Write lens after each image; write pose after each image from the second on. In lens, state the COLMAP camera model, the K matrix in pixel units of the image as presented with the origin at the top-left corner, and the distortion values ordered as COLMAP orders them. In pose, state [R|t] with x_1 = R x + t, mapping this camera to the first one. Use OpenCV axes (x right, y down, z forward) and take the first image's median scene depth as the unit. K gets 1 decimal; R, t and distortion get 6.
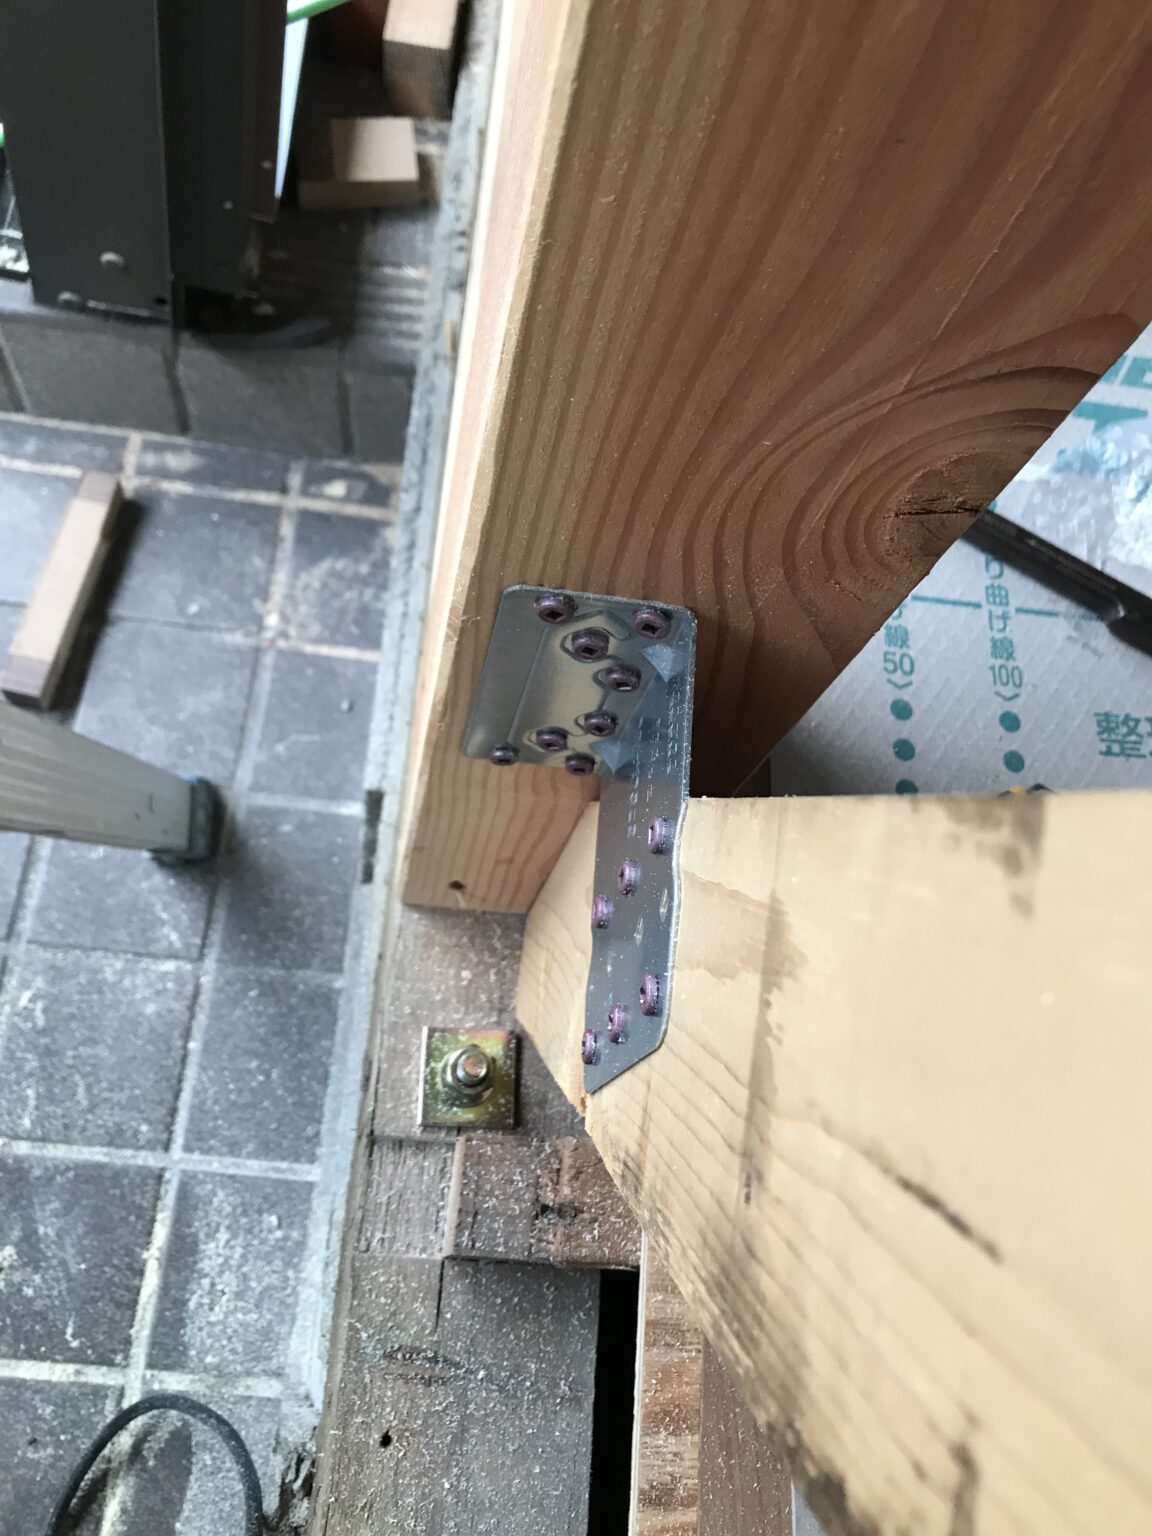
lens RADIAL K [[1280.6, 0, 574.3], [0, 1280.6, 738.1], [0, 0, 1]] dist [0.038138, -0.078464]
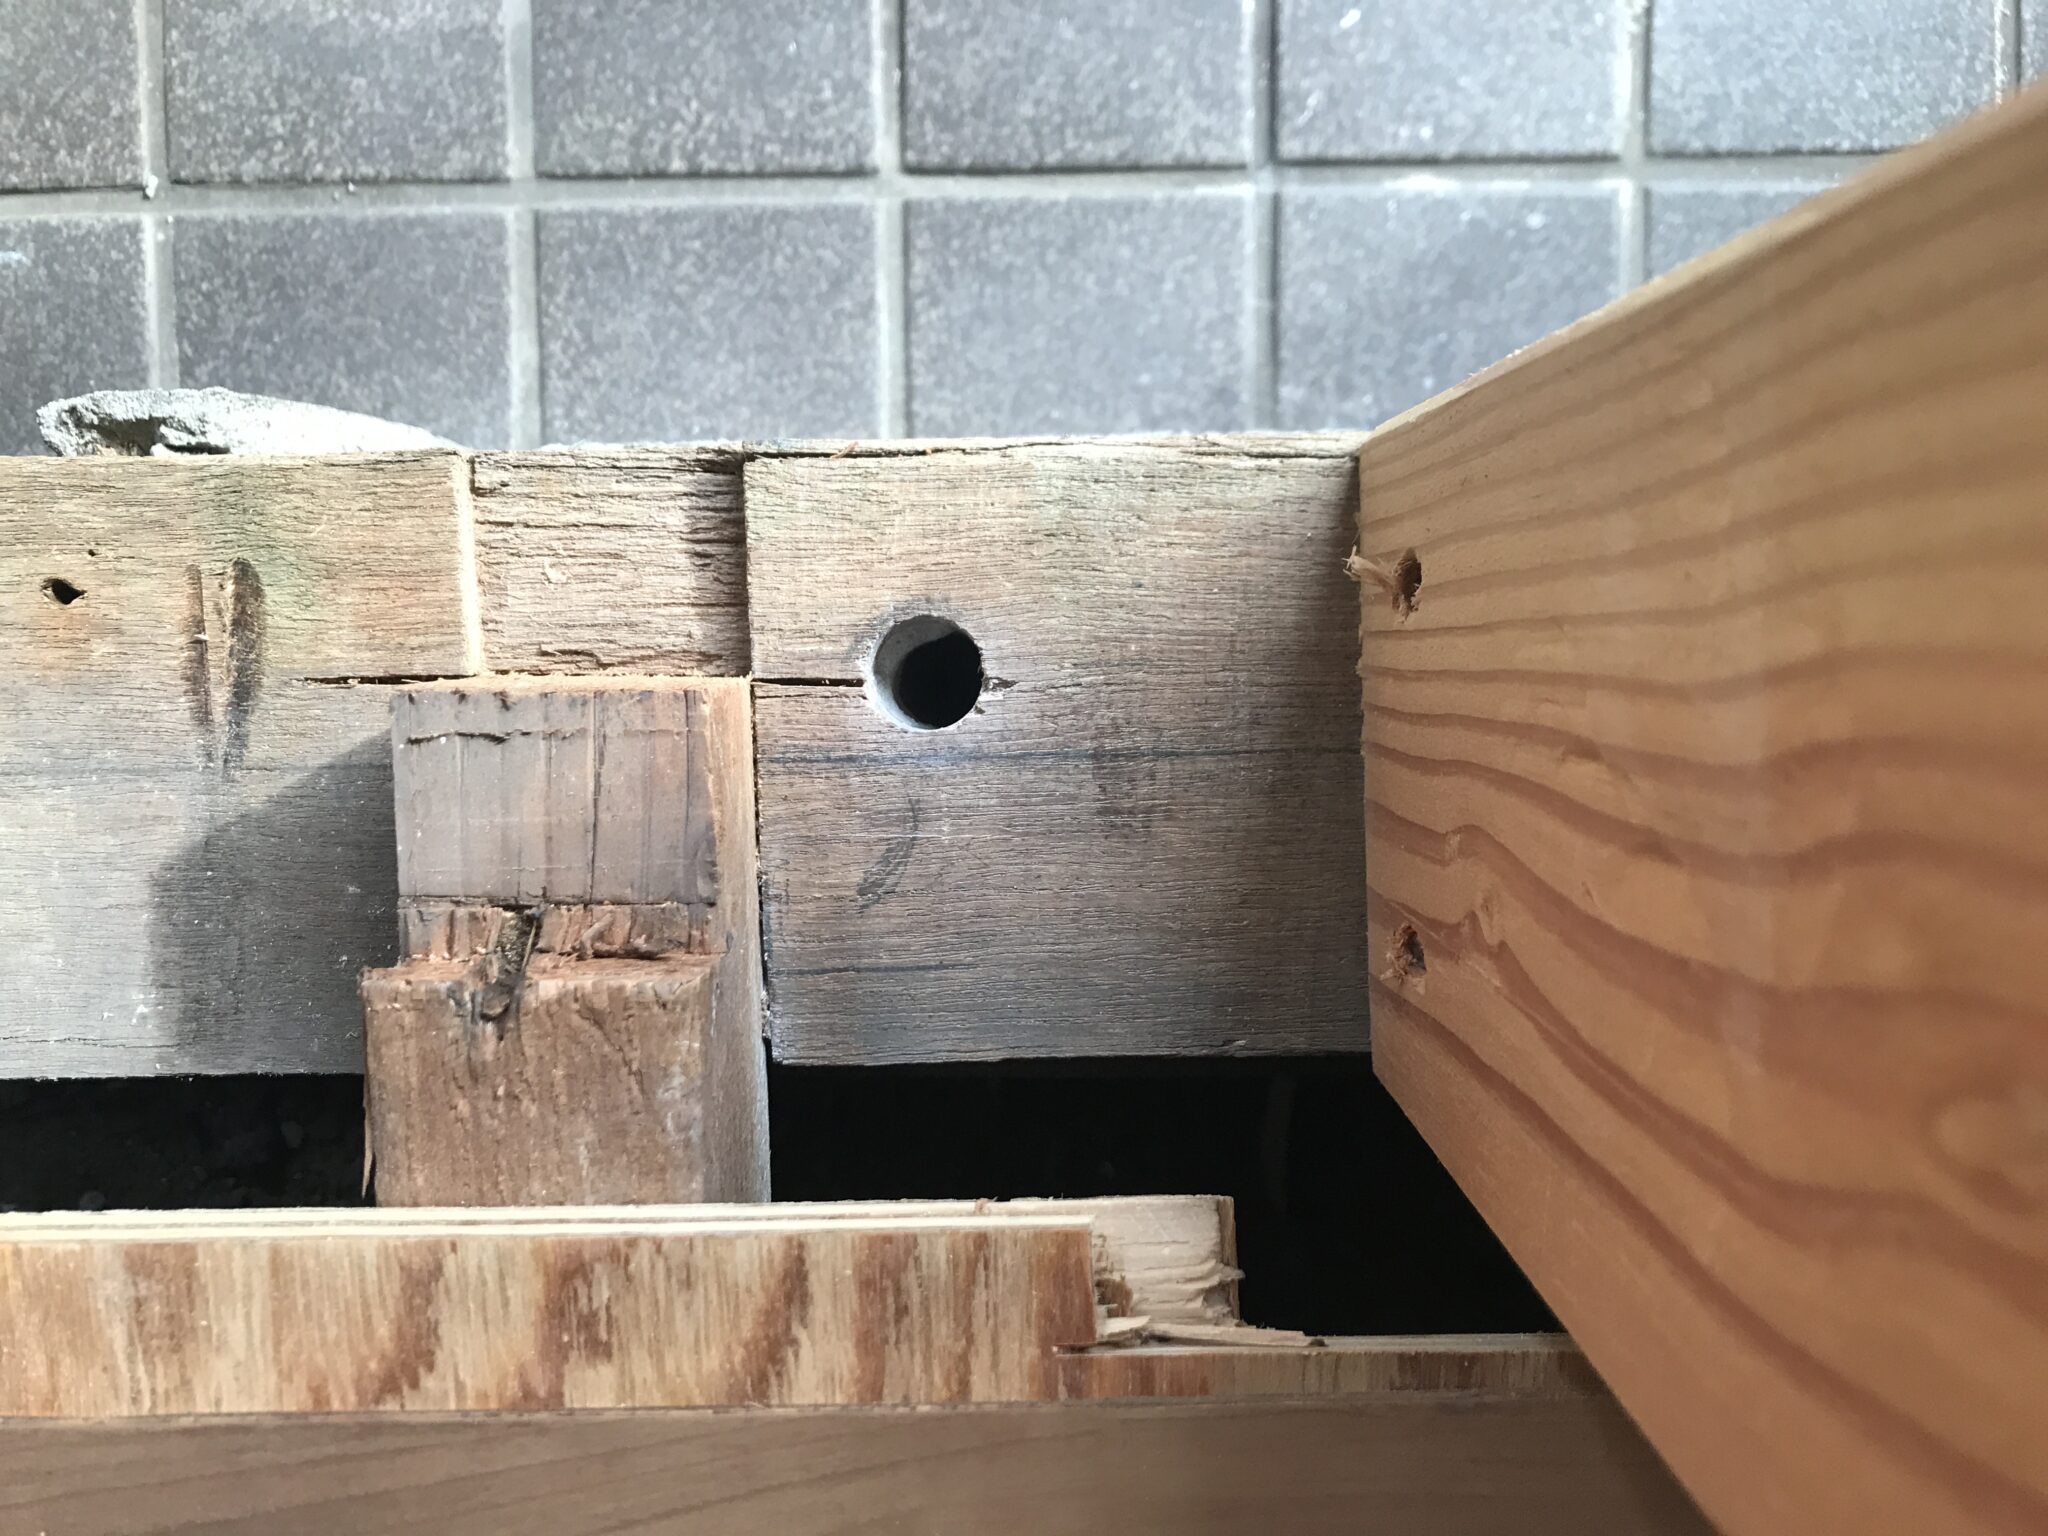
lens RADIAL K [[1707.4, 0, 1024.0], [0, 1707.4, 768.0], [0, 0, 1]] dist [0.038138, -0.078464]
pose [[0.093129, 0.991452, -0.091373, -0.006039], [-0.907231, 0.122309, 0.402457, 0.024018], [0.410193, 0.045416, 0.910867, 0.390358]]
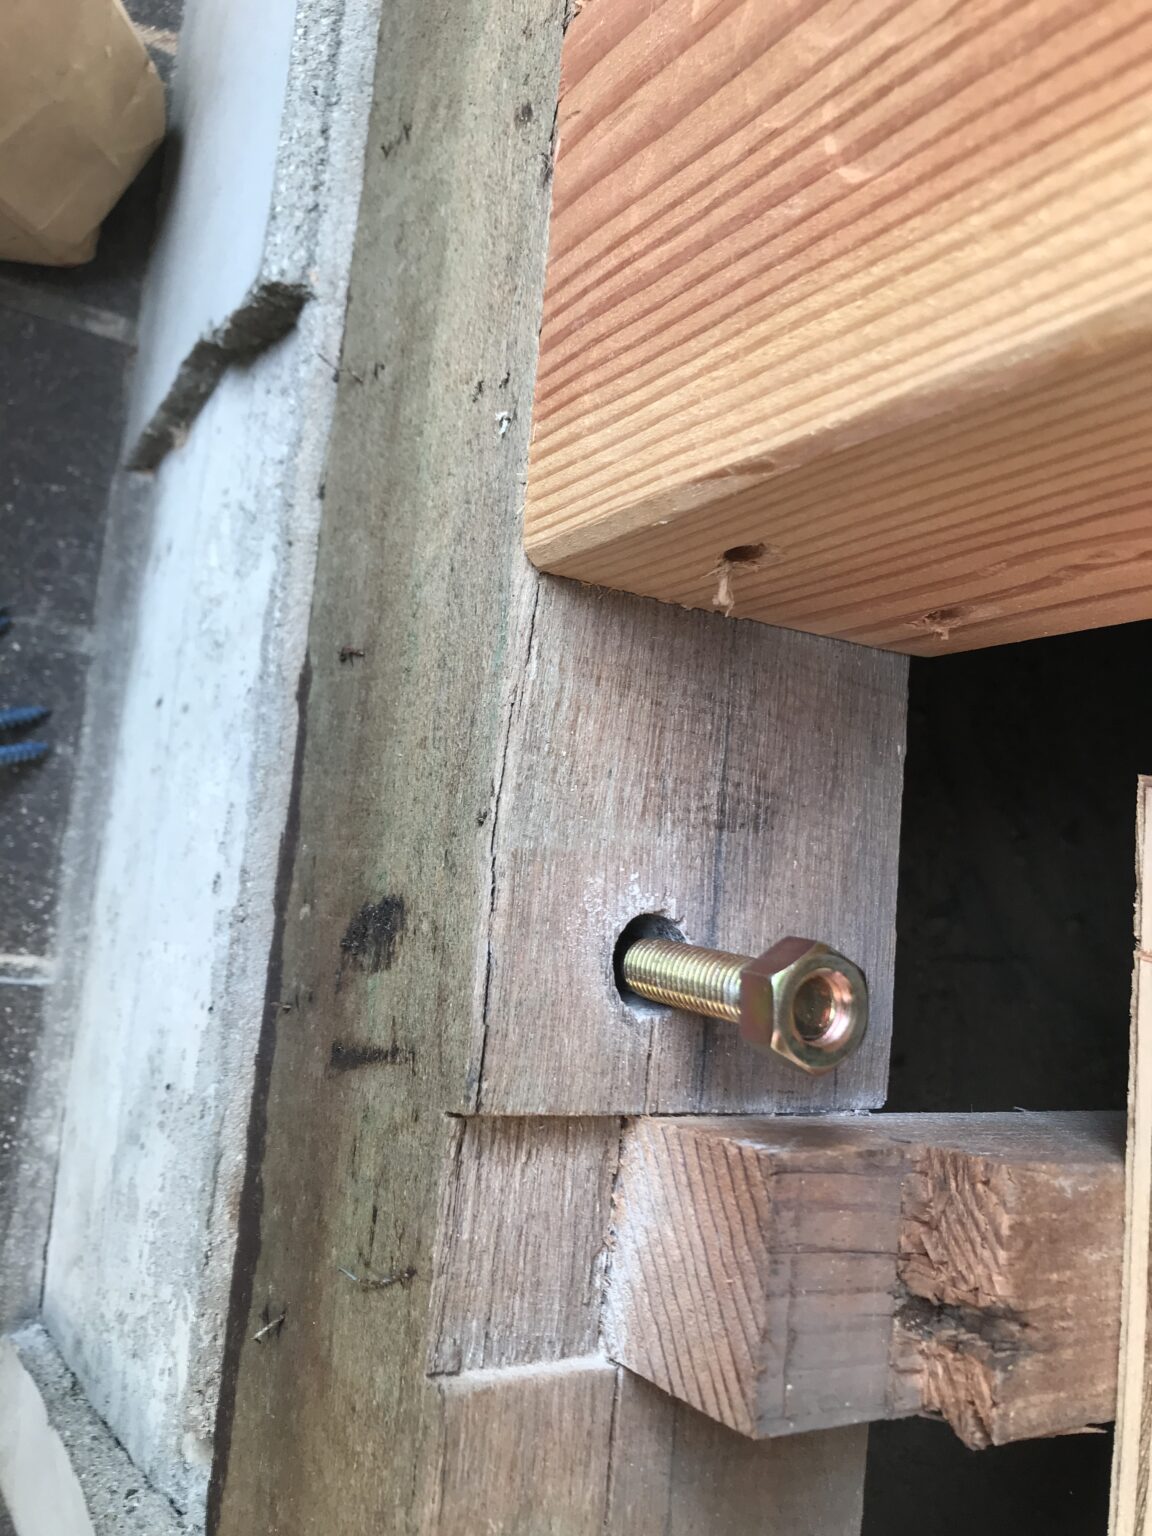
lens RADIAL K [[1280.6, 0, 574.3], [0, 1280.6, 738.1], [0, 0, 1]] dist [0.038138, -0.078464]
pose [[0.932105, 0.059632, 0.357247, -0.194045], [-0.162113, 0.950724, 0.264278, 0.050378], [-0.323884, -0.304249, 0.895842, 0.444373]]
